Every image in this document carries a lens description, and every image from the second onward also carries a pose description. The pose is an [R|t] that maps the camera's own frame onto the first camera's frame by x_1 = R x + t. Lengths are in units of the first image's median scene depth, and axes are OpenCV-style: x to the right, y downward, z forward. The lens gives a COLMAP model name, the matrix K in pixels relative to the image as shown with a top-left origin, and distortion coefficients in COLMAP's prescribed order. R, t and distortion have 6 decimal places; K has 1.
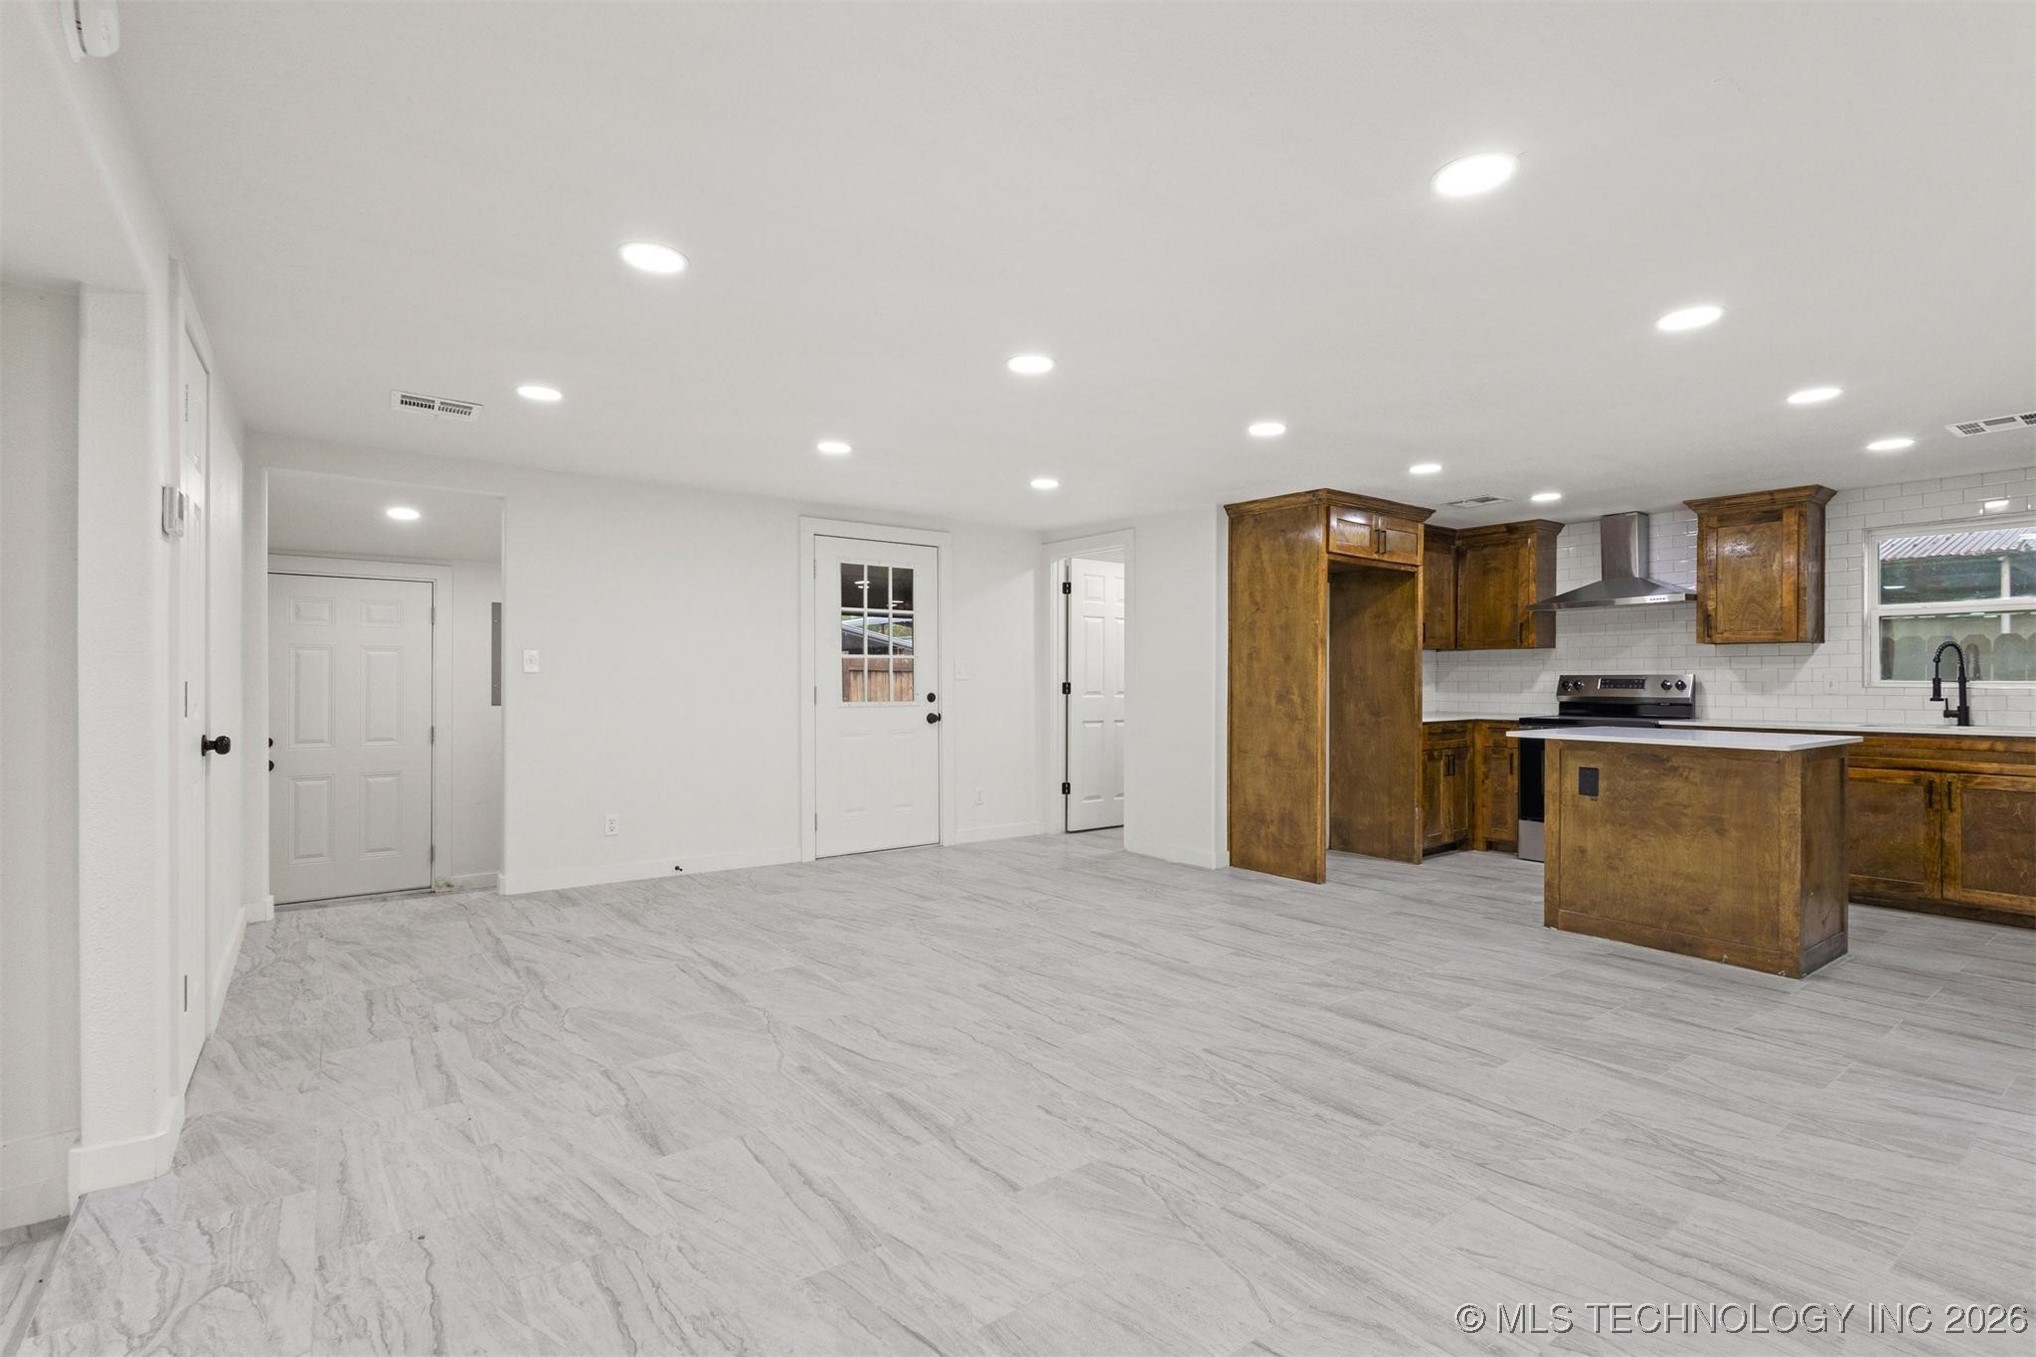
lens RADIAL K [[924.6, 0, 1019.2], [0, 924.6, 682.1], [0, 0, 1]] dist [0.005457, 0.000094]
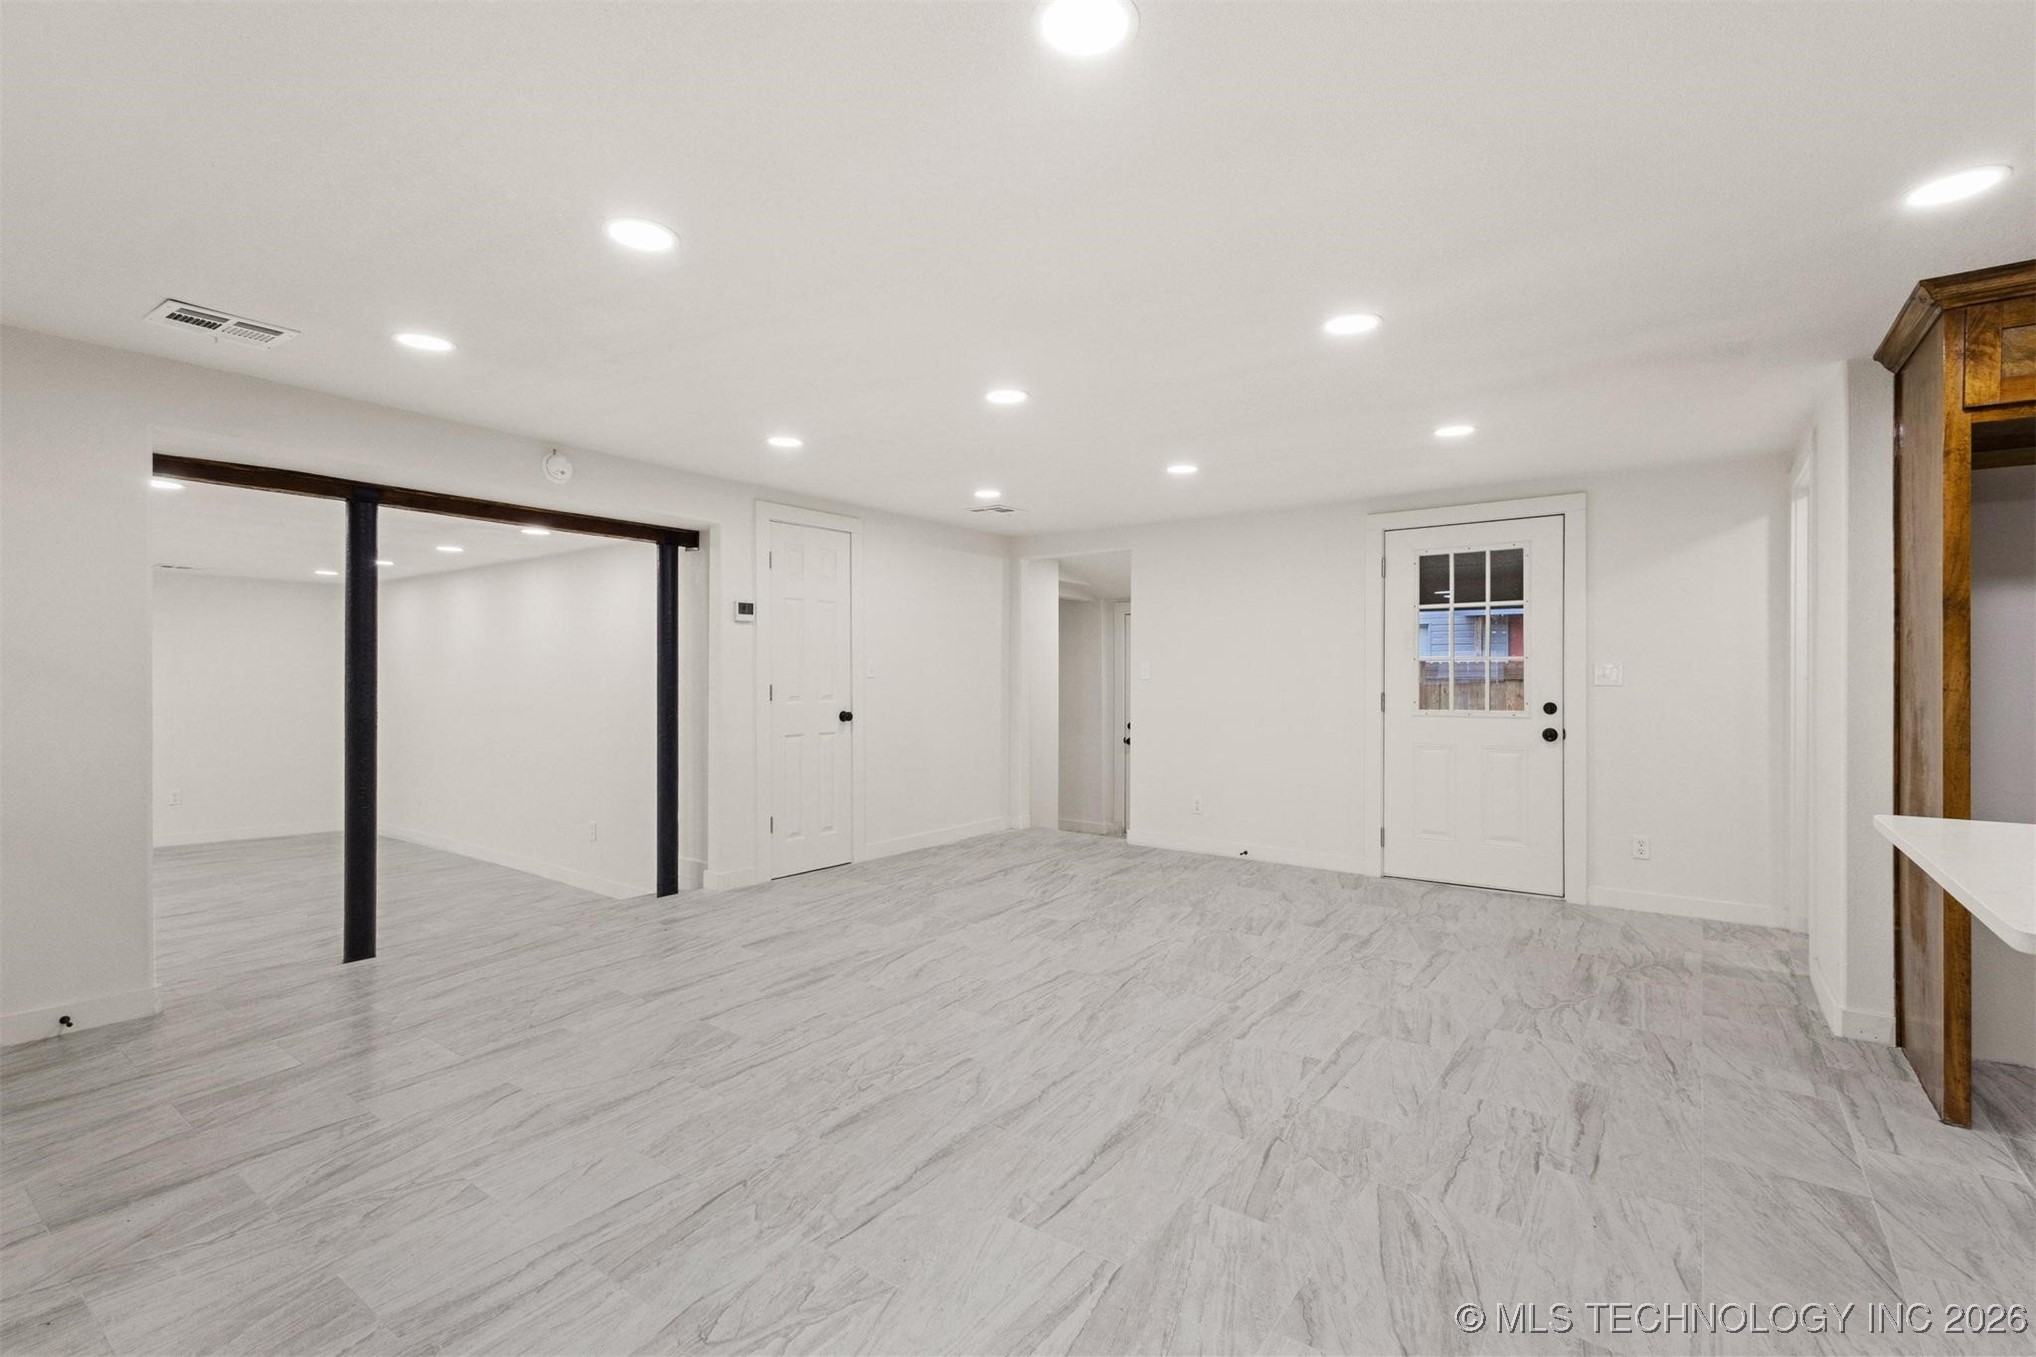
lens RADIAL K [[924.6, 0, 1019.2], [0, 924.6, 682.1], [0, 0, 1]] dist [0.005457, 0.000094]
pose [[0.295943, -0.002232, -0.955203, 0.859645], [-0.004908, 0.999981, -0.003858, -0.000430], [0.955193, 0.005830, 0.295926, 0.561531]]
